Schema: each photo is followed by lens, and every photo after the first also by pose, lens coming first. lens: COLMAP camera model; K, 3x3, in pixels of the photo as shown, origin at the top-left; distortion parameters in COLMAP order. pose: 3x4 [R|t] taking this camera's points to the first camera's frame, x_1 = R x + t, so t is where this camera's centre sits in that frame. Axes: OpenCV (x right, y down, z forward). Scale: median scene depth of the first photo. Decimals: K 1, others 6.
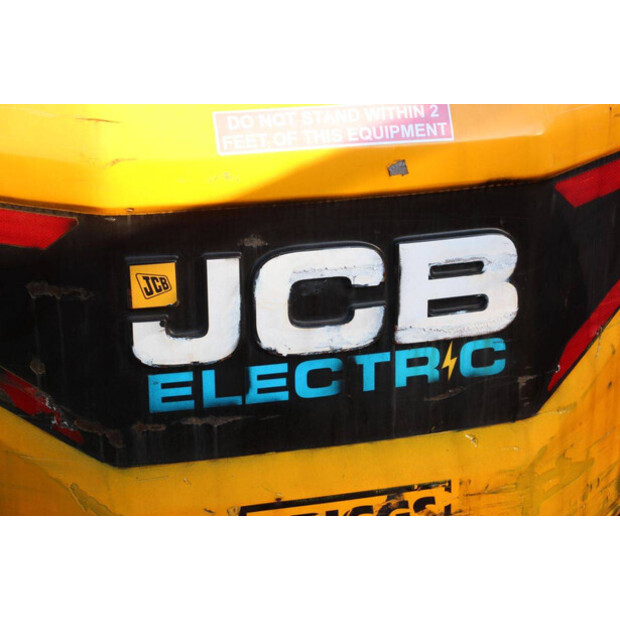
lens RADIAL K [[1457.4, 0, 310.0], [0, 1457.4, 310.0], [0, 0, 1]] dist [0.395435, 0.138673]
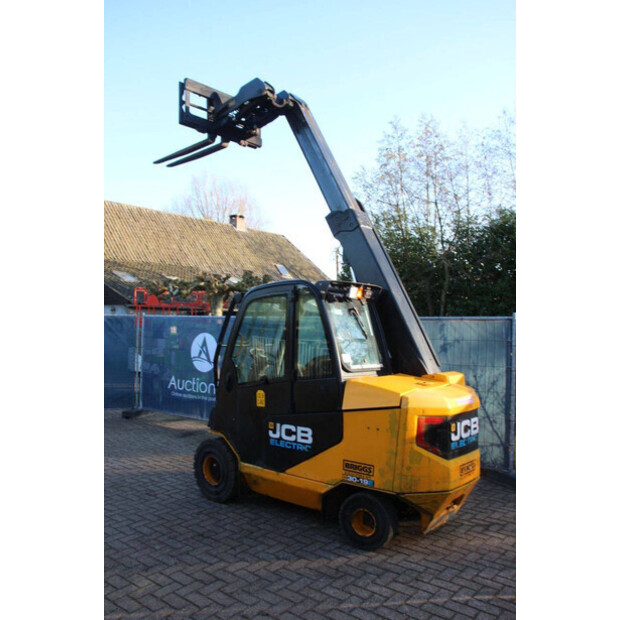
lens RADIAL K [[547.9, 0, 306.0], [0, 547.9, 311.0], [0, 0, 1]] dist [-0.153584, 0.173587]
pose [[0.832787, 0.030652, 0.552744, -1.843766], [0.183096, 0.927023, -0.327267, 0.154564], [-0.522438, 0.373749, 0.766401, -0.601656]]
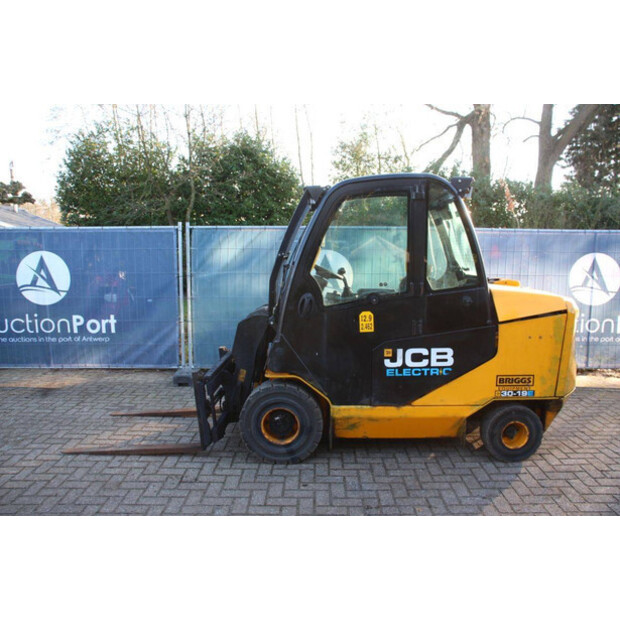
lens RADIAL K [[509.2, 0, 310.0], [0, 509.2, 310.0], [0, 0, 1]] dist [-0.173535, 0.163211]
pose [[0.295275, -0.108411, 0.949242, -2.472850], [0.342389, 0.939558, 0.000801, -0.486126], [-0.891955, 0.324773, 0.314547, 1.292065]]
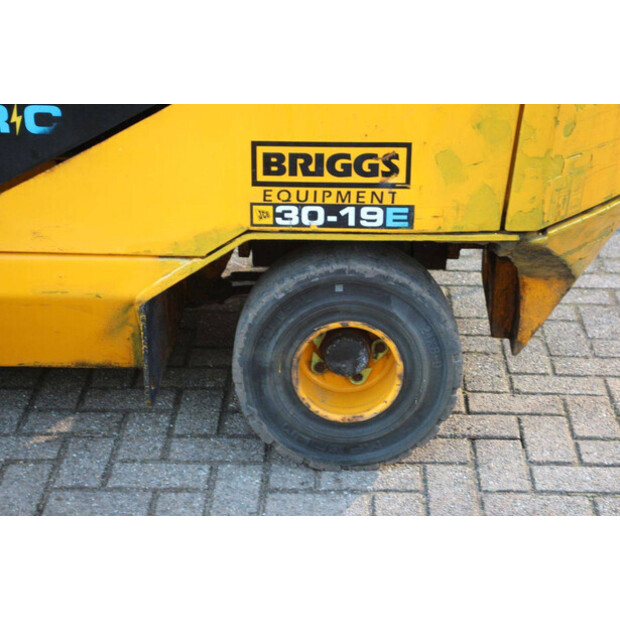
lens RADIAL K [[1457.4, 0, 310.0], [0, 1457.4, 310.0], [0, 0, 1]] dist [0.395435, 0.138673]
pose [[0.315700, -0.387052, 0.866328, -1.689058], [0.338560, 0.898873, 0.278217, -0.217481], [-0.886403, 0.205471, 0.414815, 0.726623]]
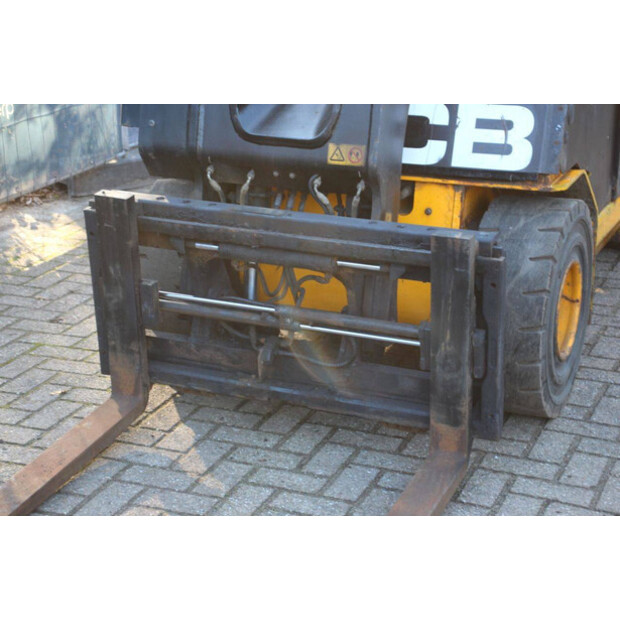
lens RADIAL K [[1336.3, 0, 310.2], [0, 1336.3, 317.6], [0, 0, 1]] dist [0.317264, 0.132711]
pose [[-0.781302, -0.199937, 0.591264, -1.564348], [0.228326, 0.790089, 0.568882, -1.353178], [-0.580891, 0.579470, -0.571647, 3.609106]]
